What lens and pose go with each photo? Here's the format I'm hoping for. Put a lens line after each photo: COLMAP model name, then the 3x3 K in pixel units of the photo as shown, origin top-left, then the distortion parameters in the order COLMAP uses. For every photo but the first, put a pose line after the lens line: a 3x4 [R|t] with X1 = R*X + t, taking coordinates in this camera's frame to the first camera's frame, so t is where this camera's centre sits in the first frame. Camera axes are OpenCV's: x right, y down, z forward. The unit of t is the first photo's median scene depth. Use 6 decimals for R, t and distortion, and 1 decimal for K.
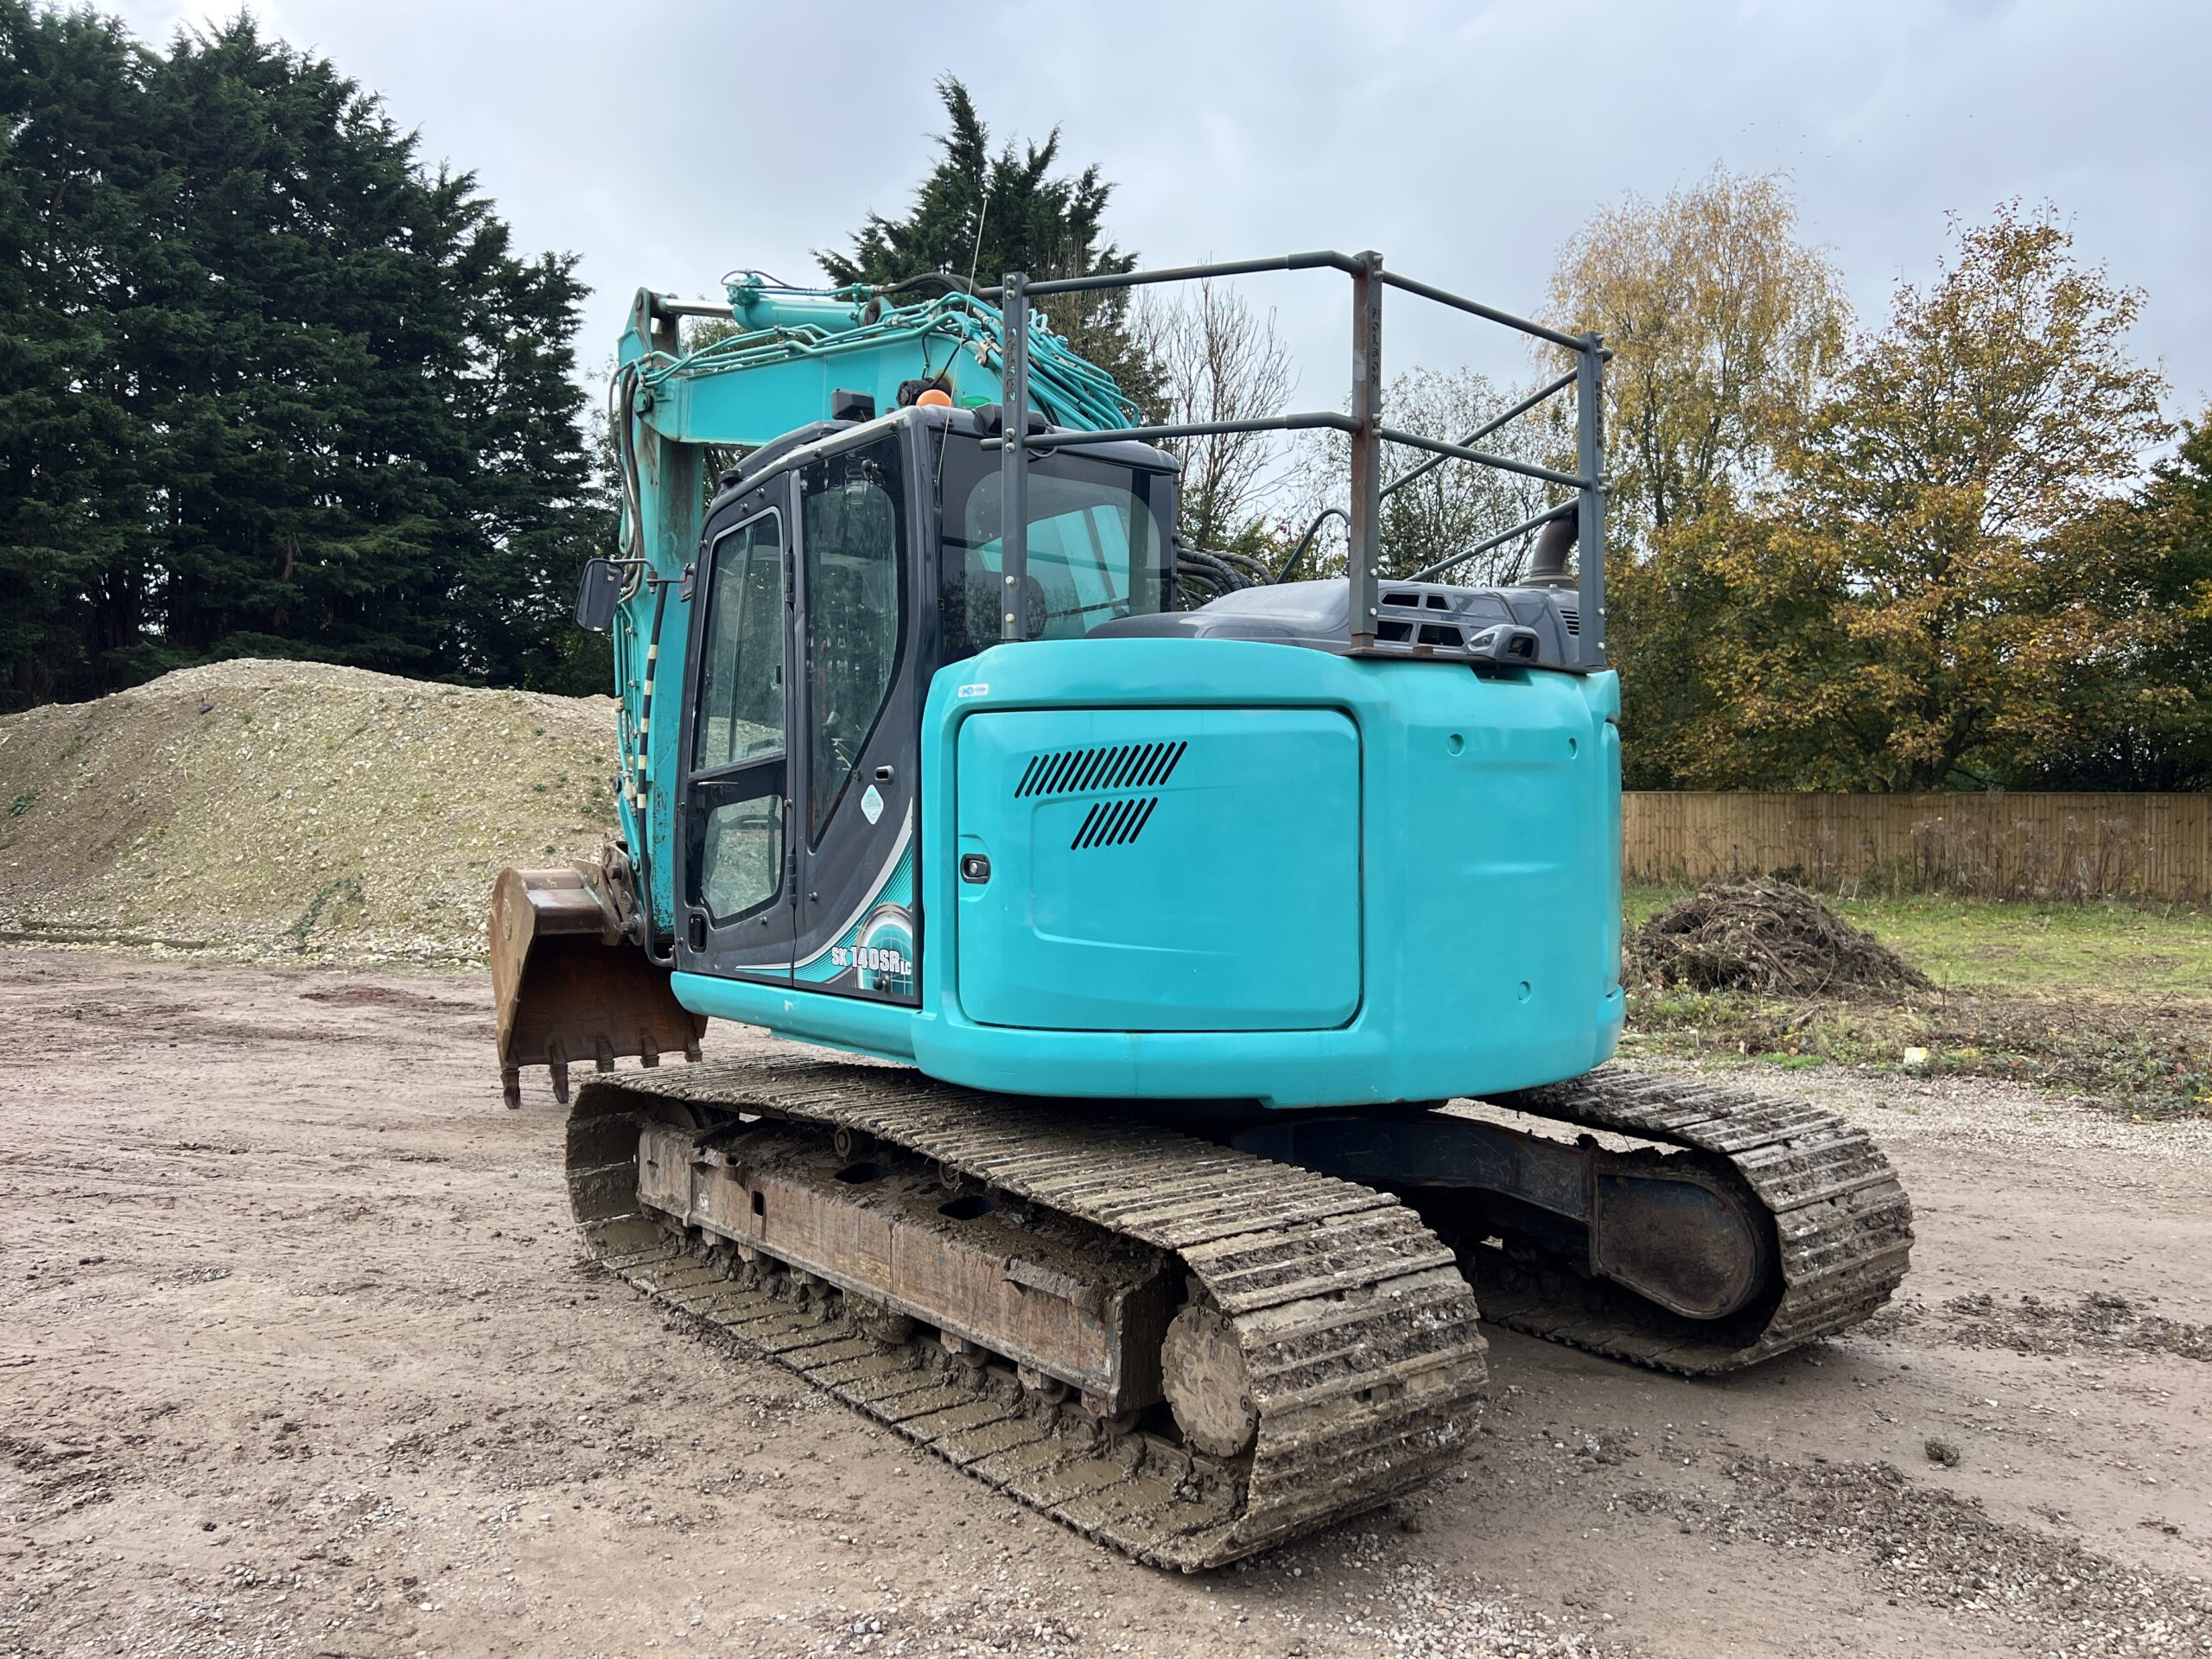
lens RADIAL K [[1697.0, 0, 1105.3], [0, 1697.0, 846.8], [0, 0, 1]] dist [0.030063, -0.033615]
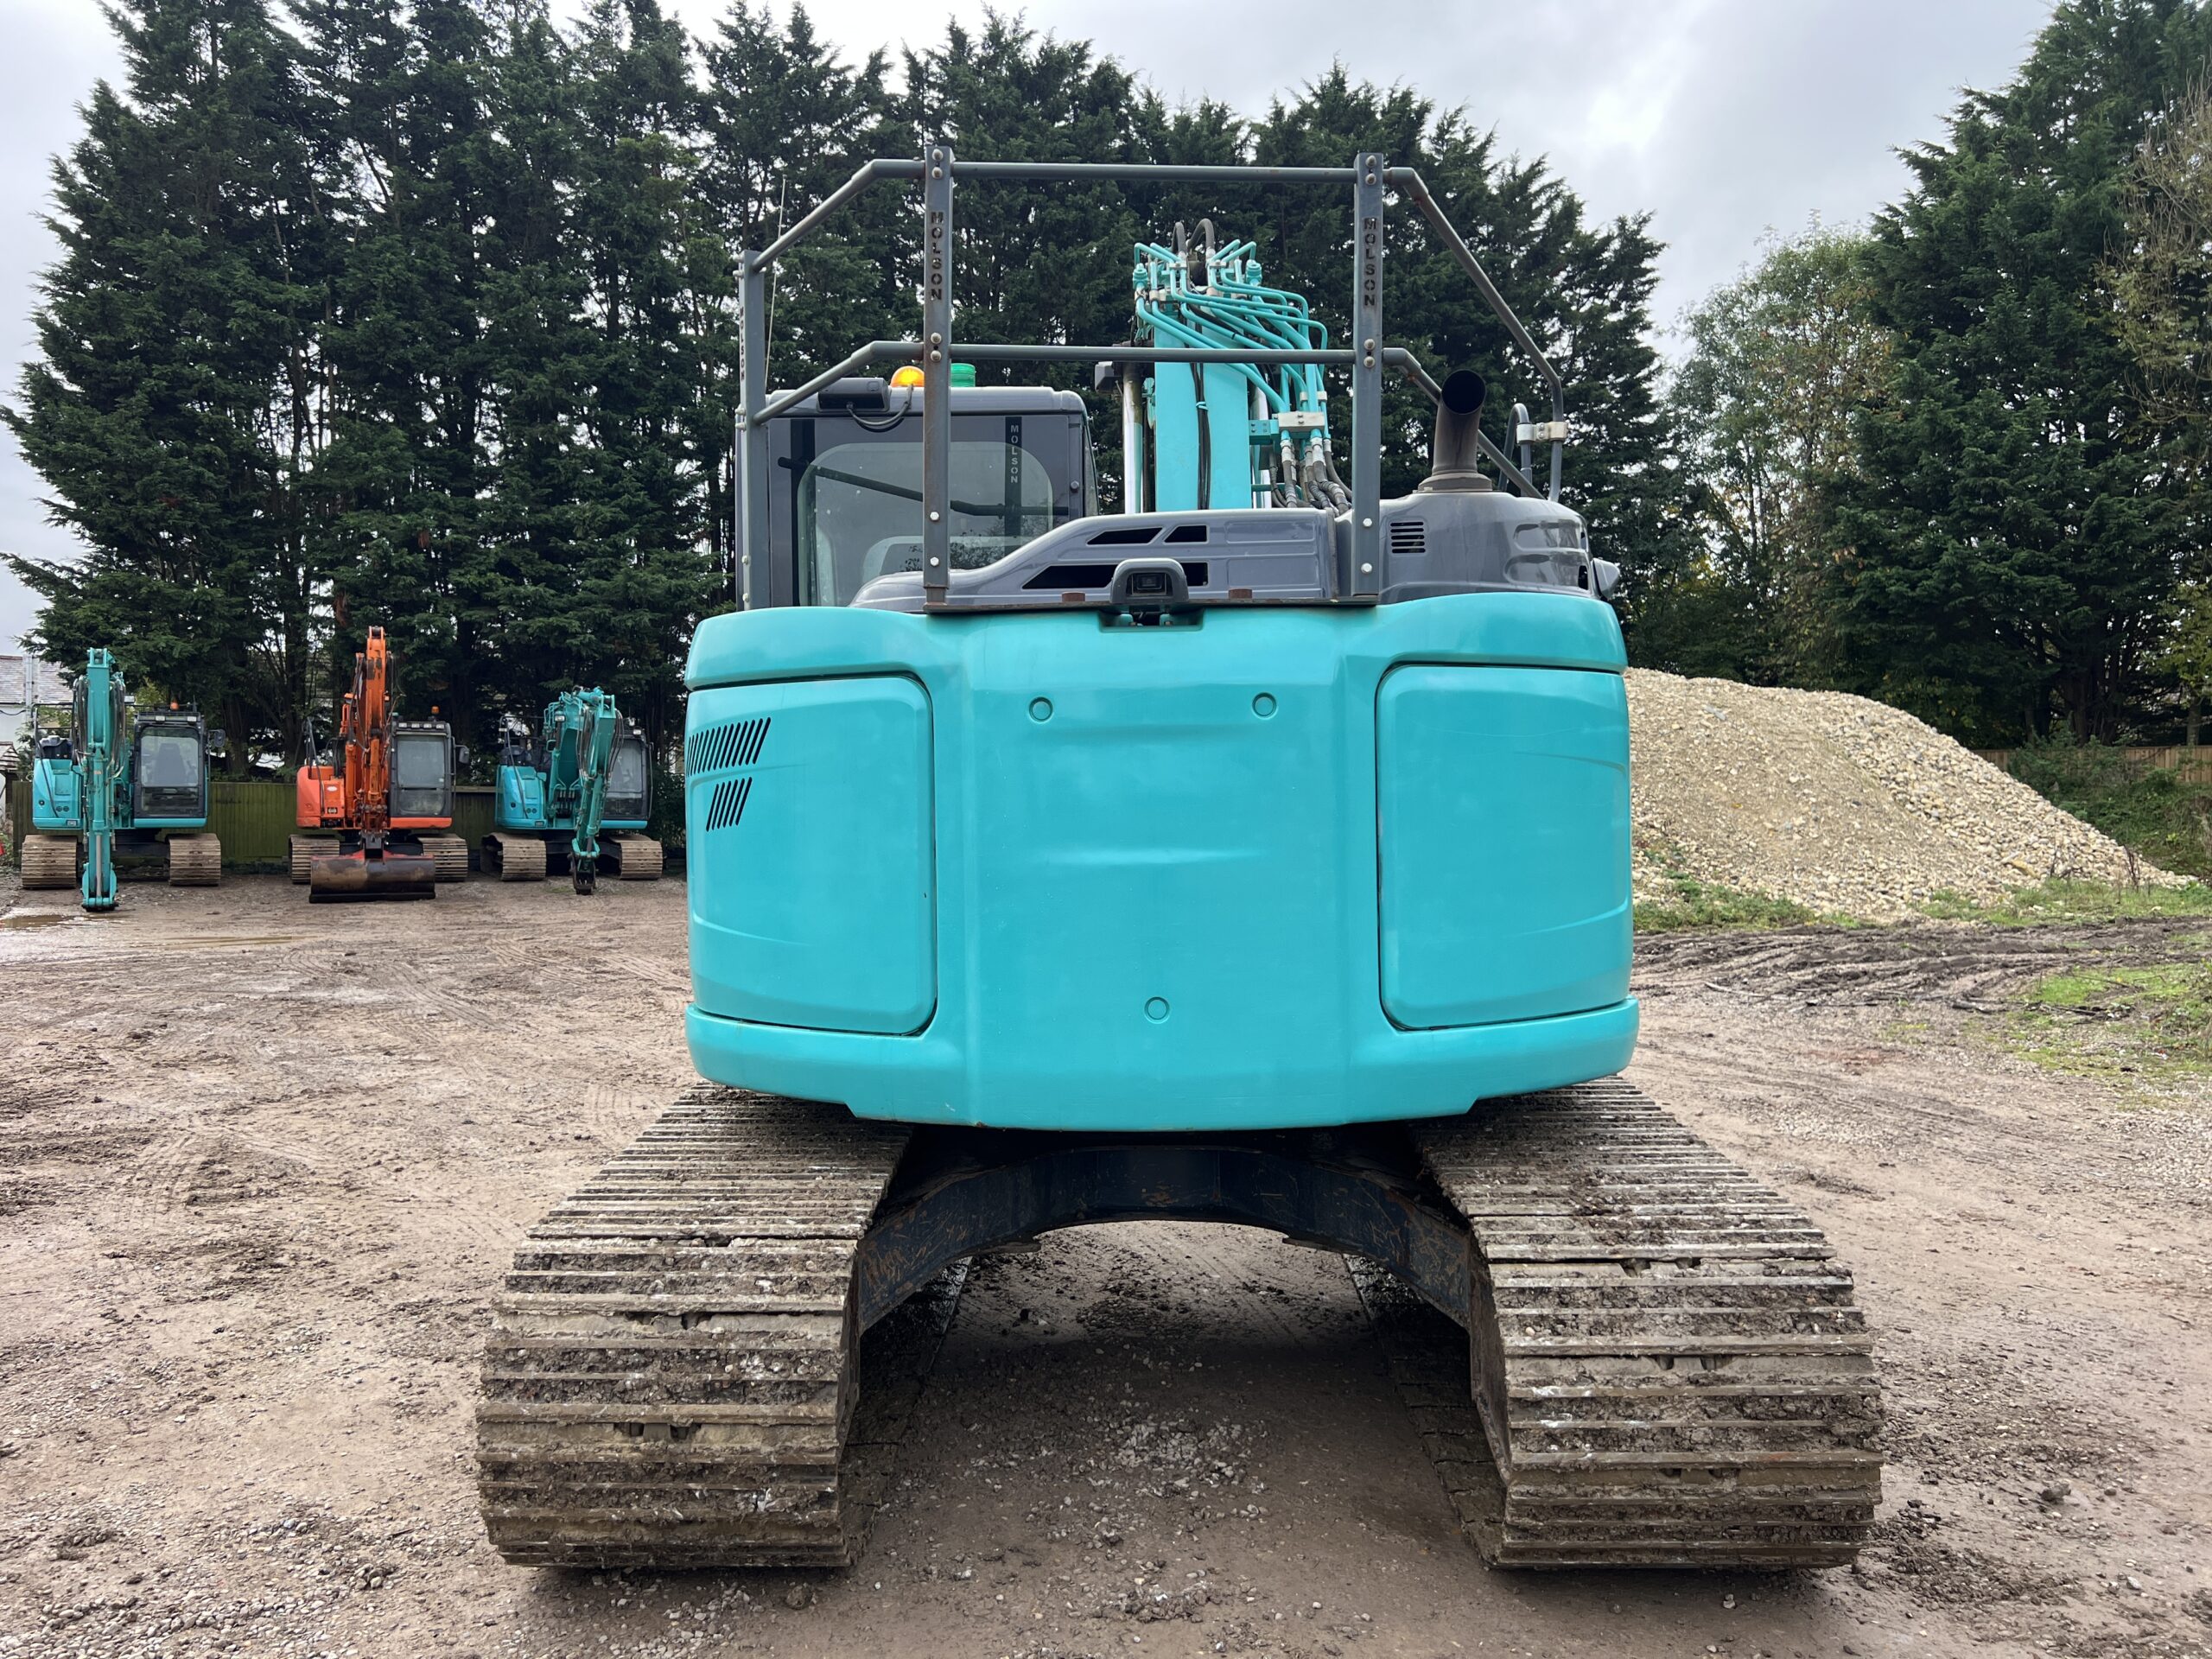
lens RADIAL K [[1697.0, 0, 1104.4], [0, 1697.0, 821.5], [0, 0, 1]] dist [0.030063, -0.033615]
pose [[0.757634, 0.004220, -0.652666, 0.104581], [-0.000790, 0.999984, 0.005549, -0.001275], [0.652679, -0.003689, 0.757625, 0.051969]]
